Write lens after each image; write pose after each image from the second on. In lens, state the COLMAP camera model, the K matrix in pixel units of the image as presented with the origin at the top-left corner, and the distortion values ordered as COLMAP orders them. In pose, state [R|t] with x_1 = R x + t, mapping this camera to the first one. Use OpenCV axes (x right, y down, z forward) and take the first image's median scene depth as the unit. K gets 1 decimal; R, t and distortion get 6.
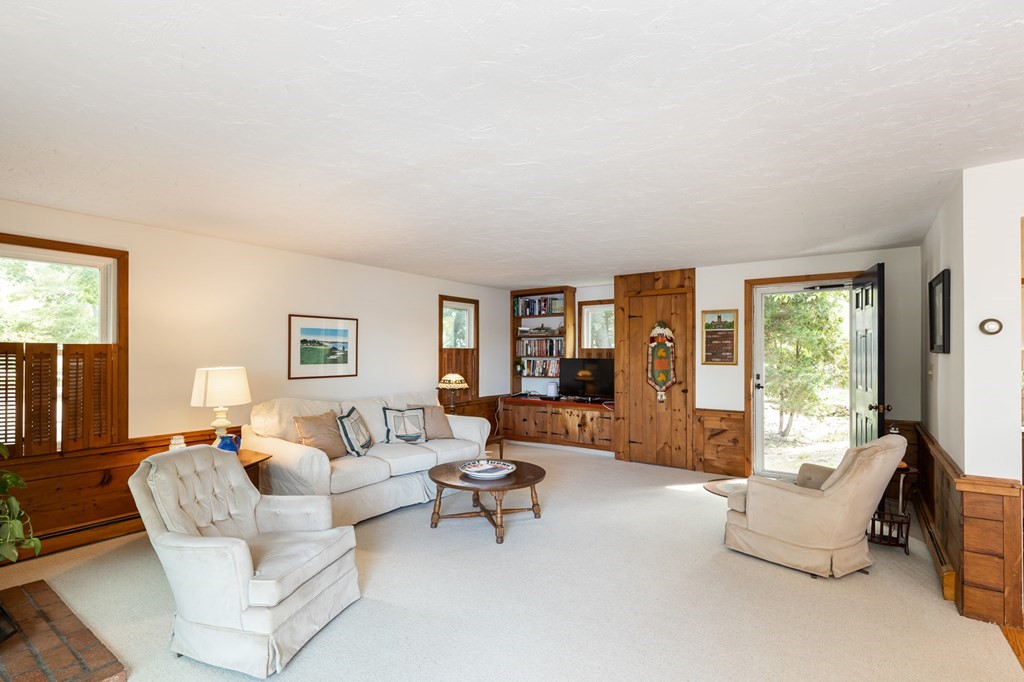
lens RADIAL K [[494.4, 0, 514.9], [0, 494.4, 348.8], [0, 0, 1]] dist [0.005209, -0.001018]
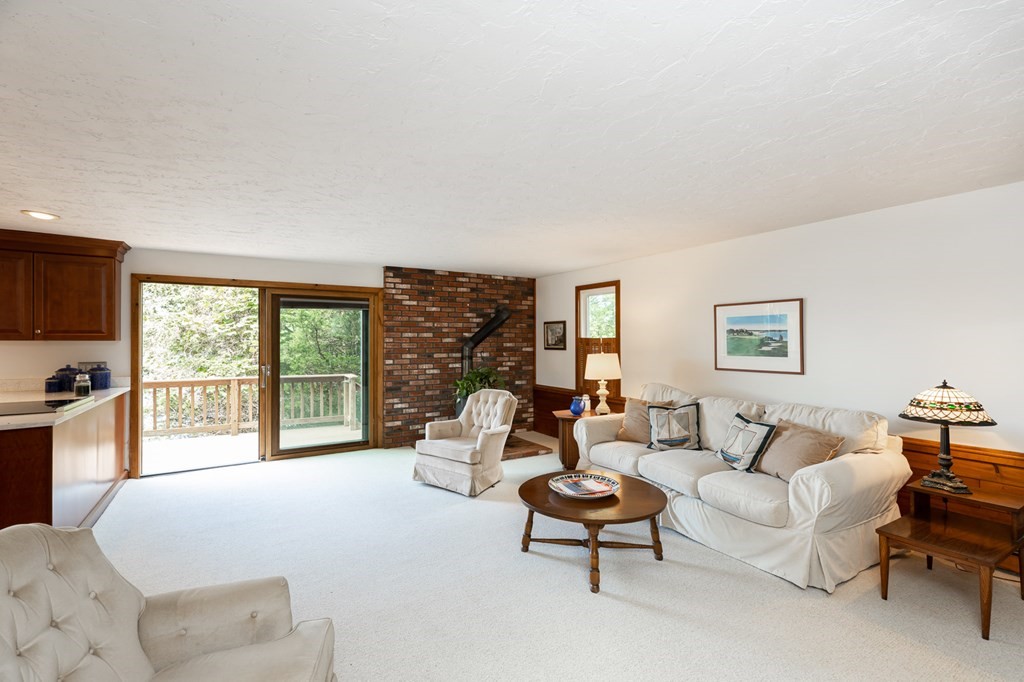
lens RADIAL K [[452.9, 0, 514.0], [0, 452.9, 339.9], [0, 0, 1]] dist [-0.009141, -0.001130]
pose [[-0.375552, -0.007839, -0.926768, 0.533476], [0.002183, 0.999954, -0.009343, 0.008931], [0.926799, -0.005532, -0.375517, 0.932835]]
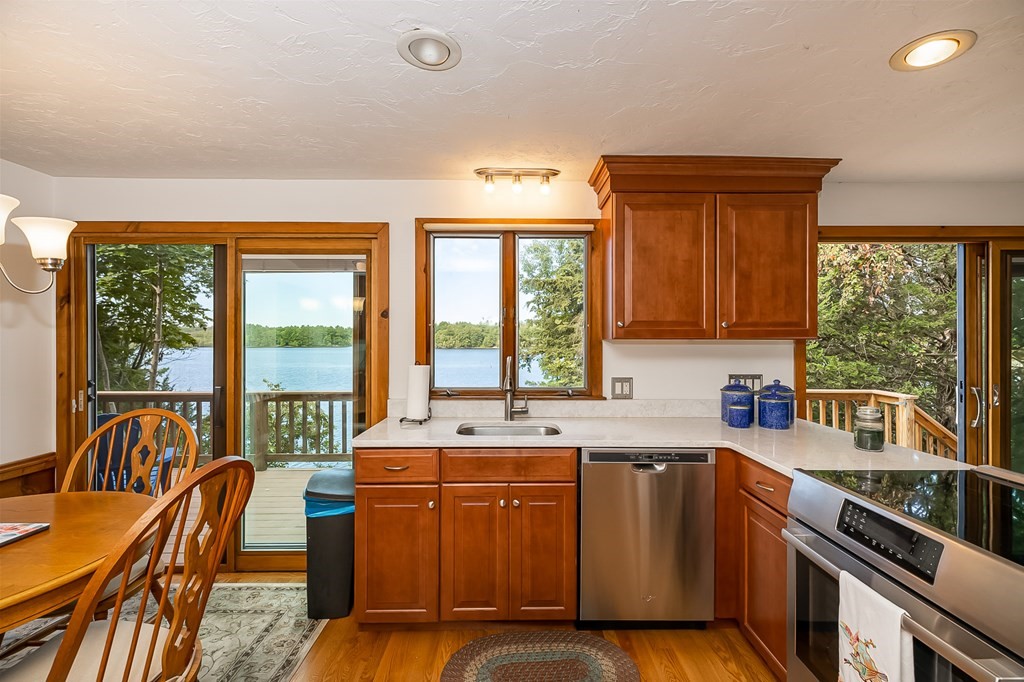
lens RADIAL K [[454.4, 0, 528.2], [0, 454.4, 337.5], [0, 0, 1]] dist [0.003694, 0.000659]
pose [[-0.801030, -0.008322, -0.598567, 0.567946], [-0.001366, 0.999926, -0.012074, 0.004673], [0.598623, -0.008853, -0.800982, 0.103715]]
